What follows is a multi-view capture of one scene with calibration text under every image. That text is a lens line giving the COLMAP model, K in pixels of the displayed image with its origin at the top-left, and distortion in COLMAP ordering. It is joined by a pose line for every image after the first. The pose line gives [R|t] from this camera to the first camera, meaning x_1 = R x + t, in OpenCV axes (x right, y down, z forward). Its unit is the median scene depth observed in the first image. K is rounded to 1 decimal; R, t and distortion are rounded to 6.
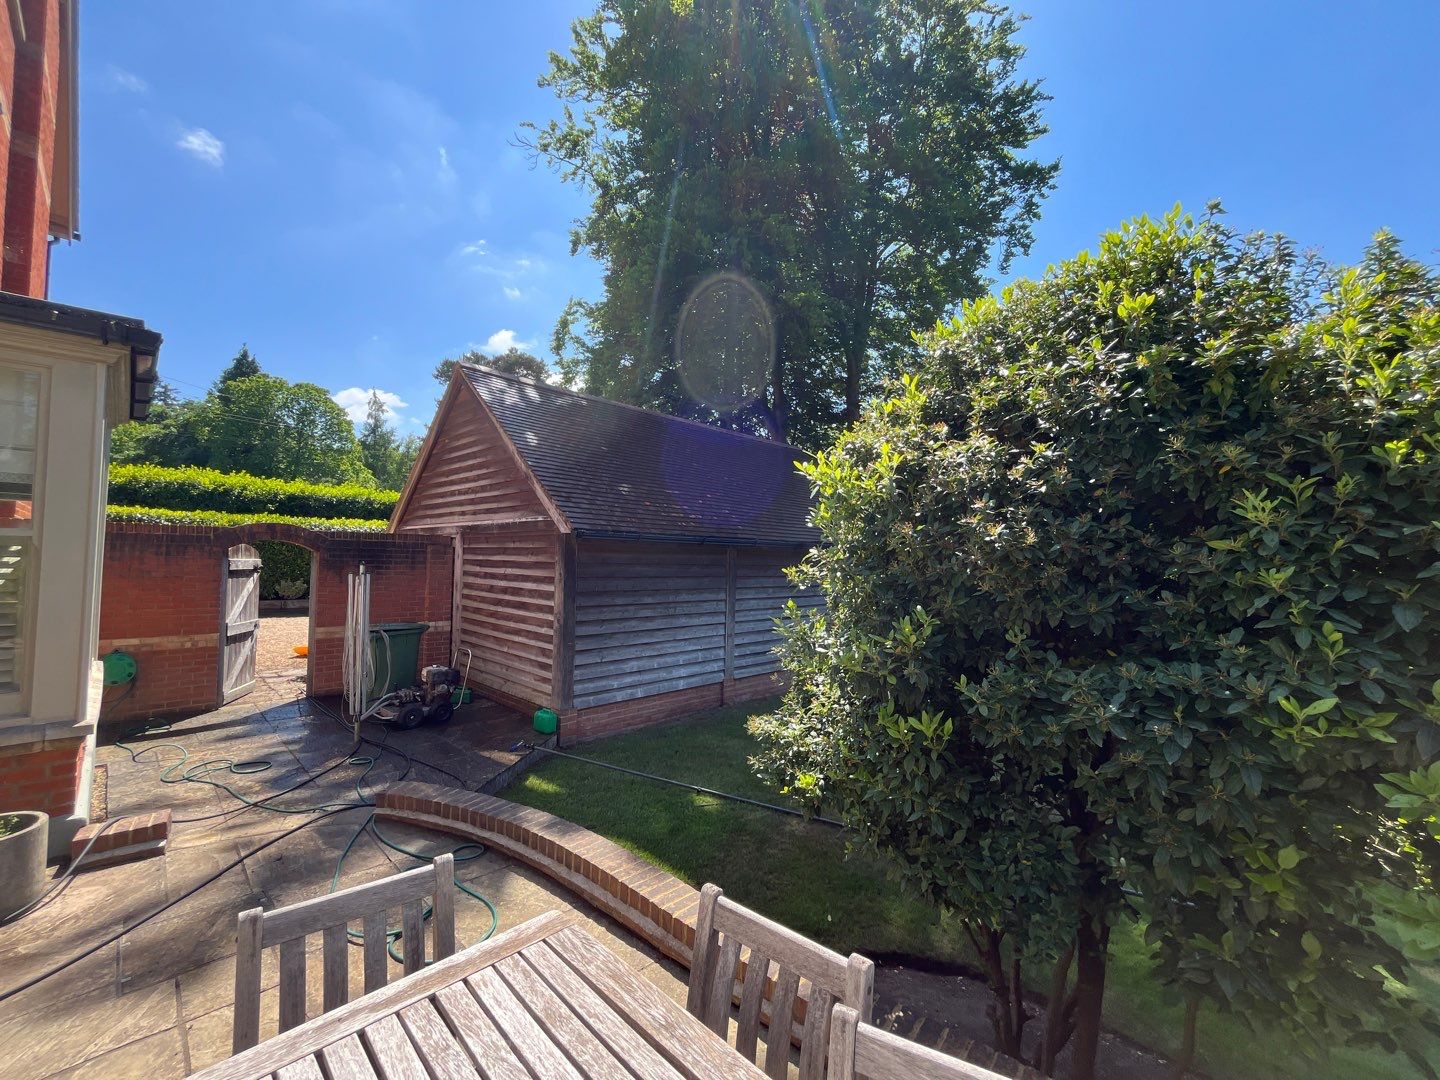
lens RADIAL K [[587.5, 0, 715.8], [0, 587.5, 543.7], [0, 0, 1]] dist [0.012882, 0.000108]
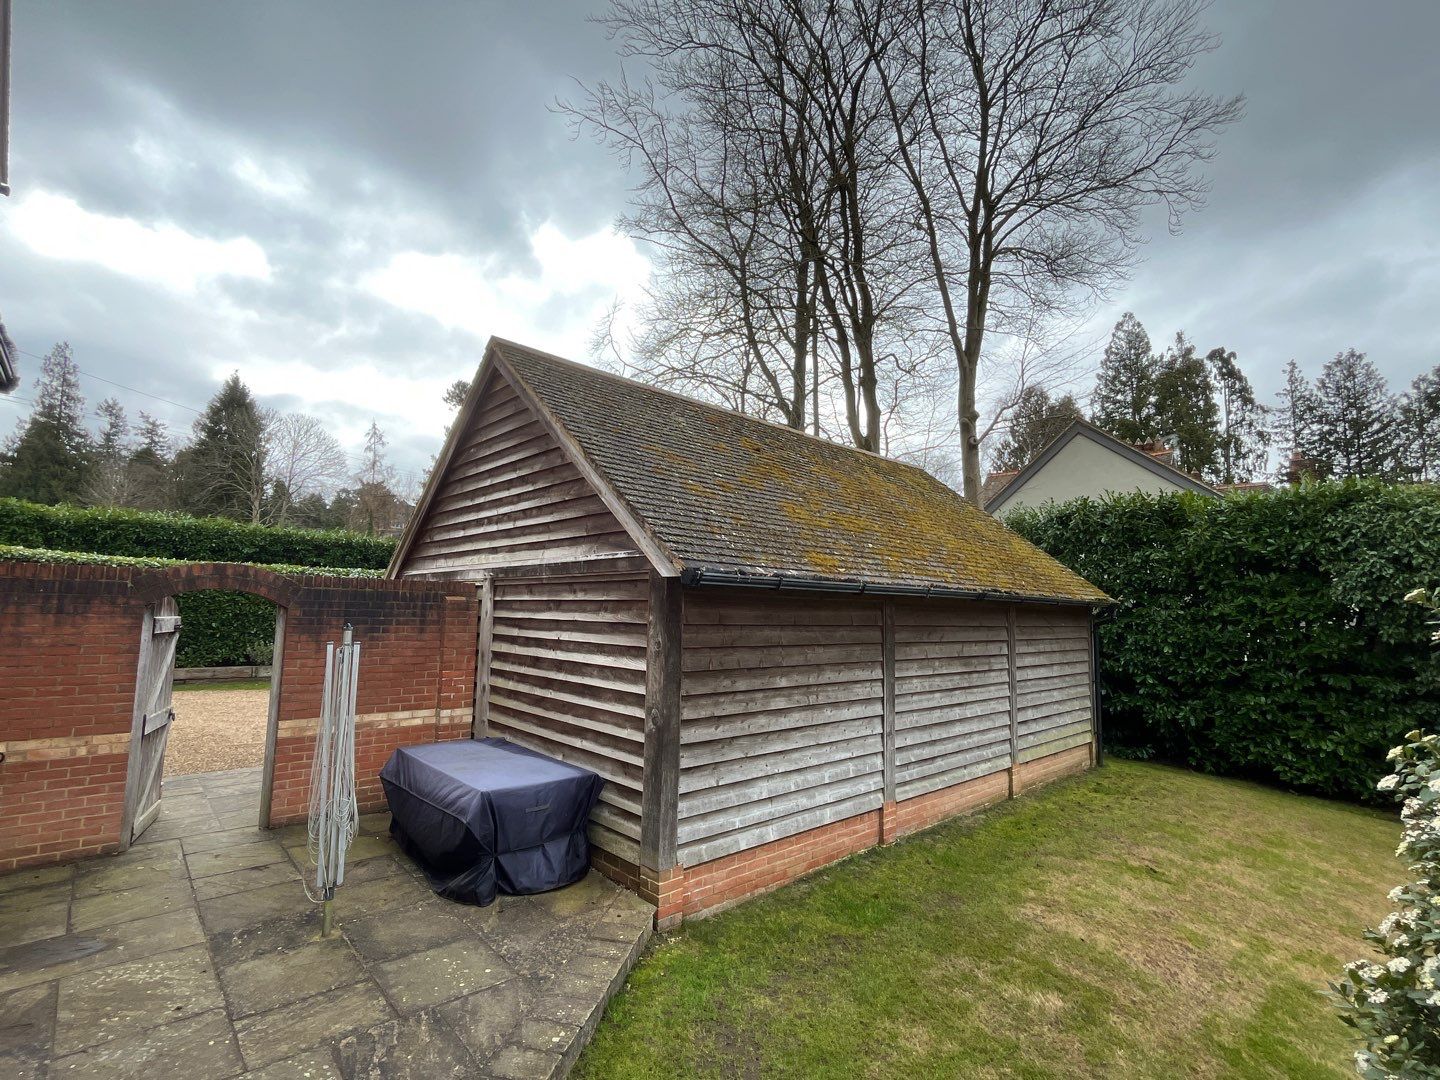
lens RADIAL K [[672.5, 0, 721.4], [0, 672.5, 537.1], [0, 0, 1]] dist [-0.000377, 0.000236]
pose [[0.999177, -0.003369, -0.040433, -0.143353], [-0.000127, 0.996280, -0.086176, 0.001271], [0.040573, 0.086110, 0.995459, 0.243692]]
